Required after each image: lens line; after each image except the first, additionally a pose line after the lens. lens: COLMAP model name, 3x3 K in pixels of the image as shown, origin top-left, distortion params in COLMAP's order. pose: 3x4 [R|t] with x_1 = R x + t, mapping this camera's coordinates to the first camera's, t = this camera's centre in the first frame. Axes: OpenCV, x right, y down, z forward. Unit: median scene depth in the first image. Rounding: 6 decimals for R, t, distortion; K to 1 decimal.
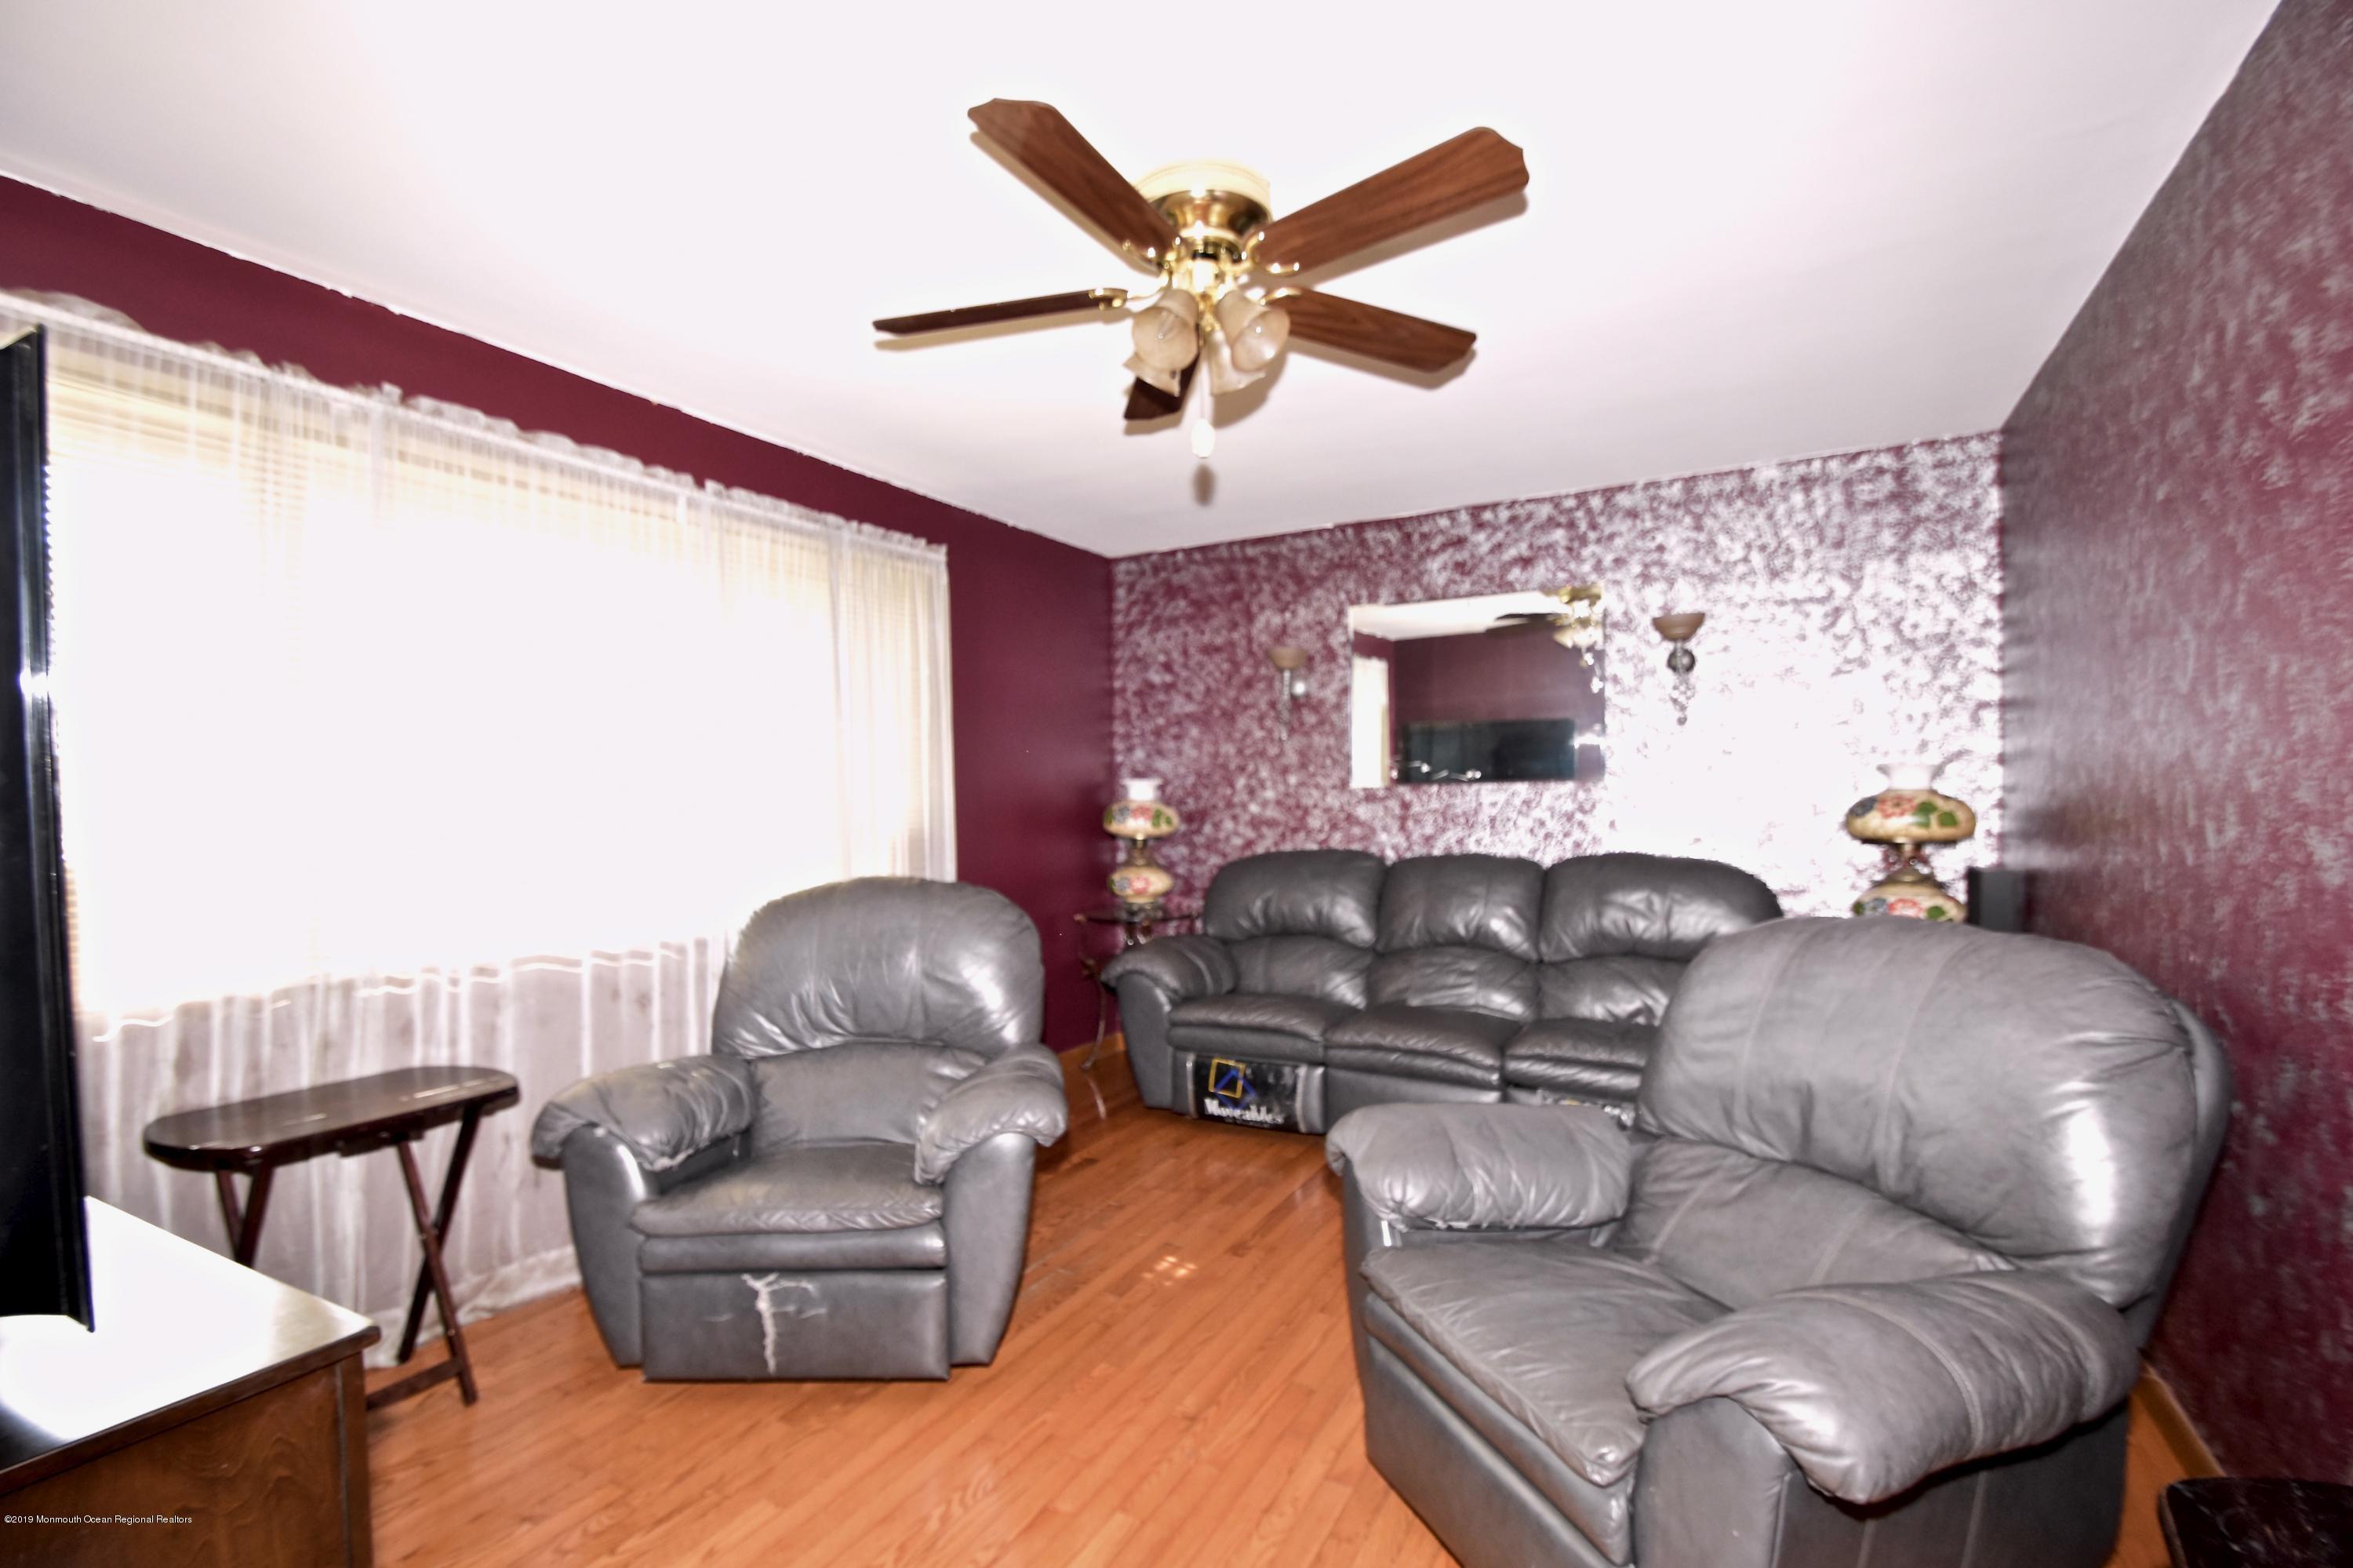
lens RADIAL K [[1051.7, 0, 1176.7], [0, 1051.7, 793.2], [0, 0, 1]] dist [-0.009398, -0.002907]
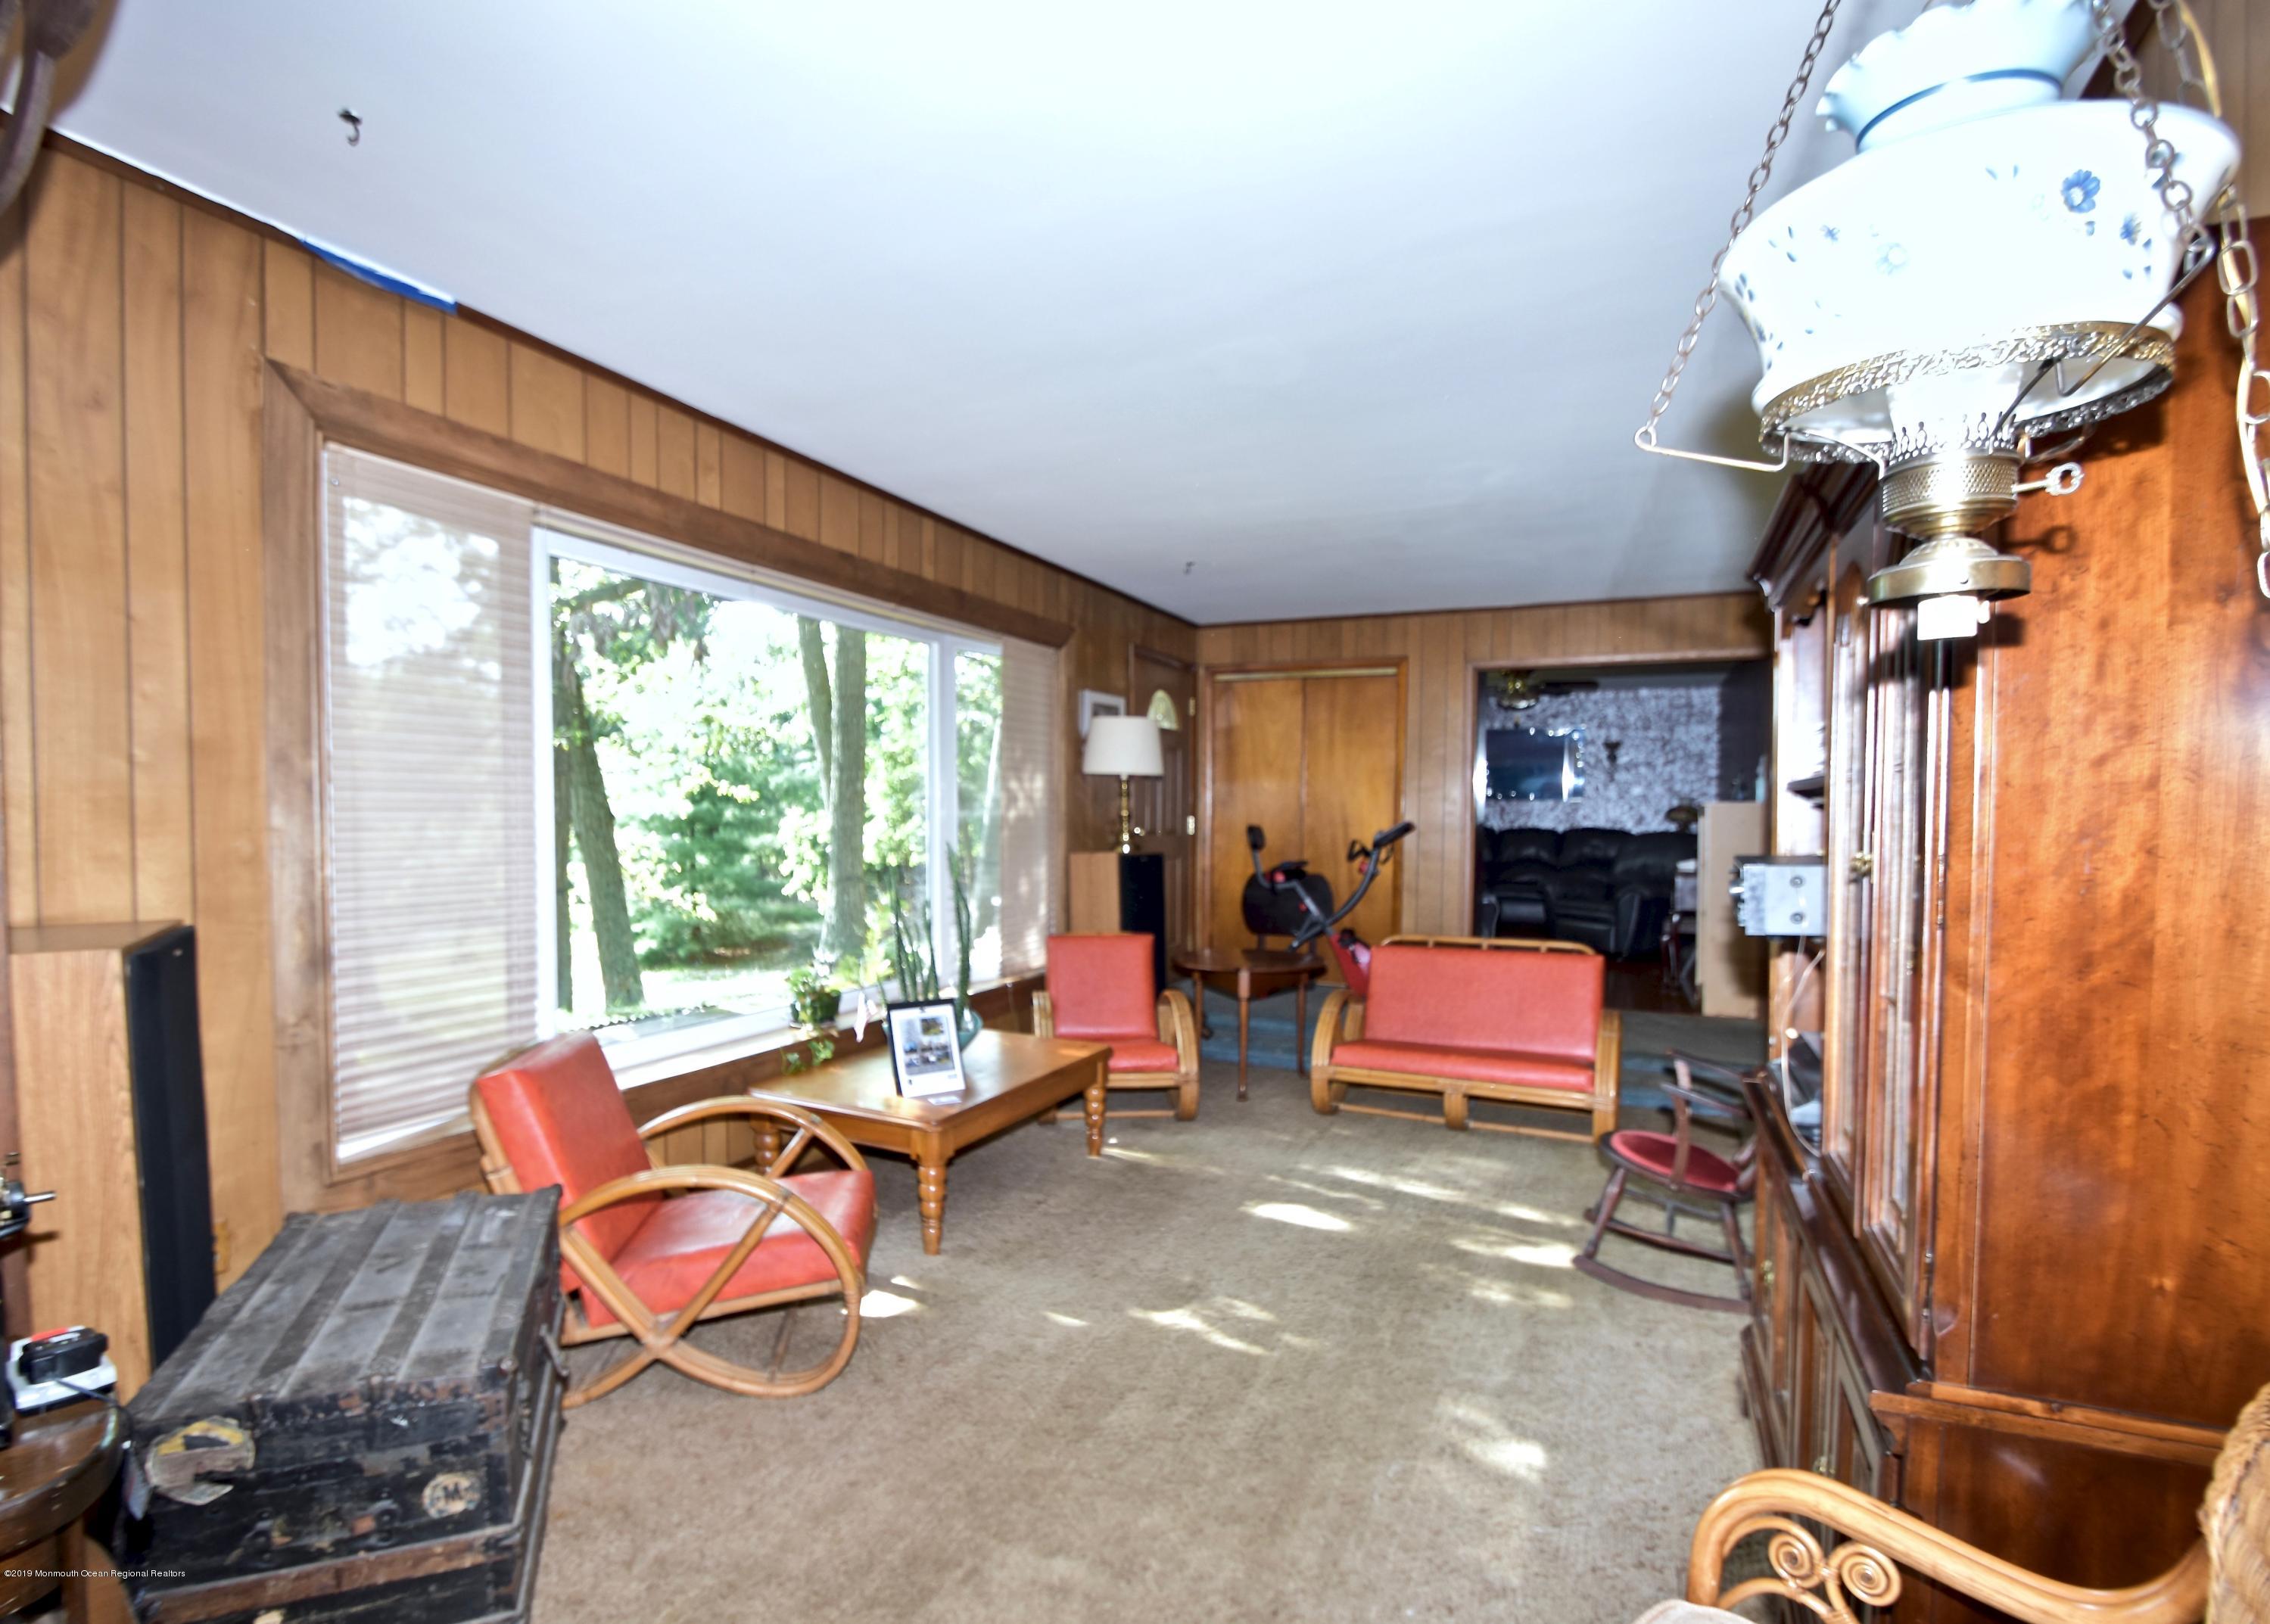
lens RADIAL K [[1106.8, 0, 1135.1], [0, 1106.8, 816.7], [0, 0, 1]] dist [-0.006127, -0.000403]
pose [[0.995598, 0.015302, 0.092467, -1.045649], [-0.017238, 0.999648, 0.020175, -0.007908], [-0.092125, -0.021681, 0.995511, -1.800701]]
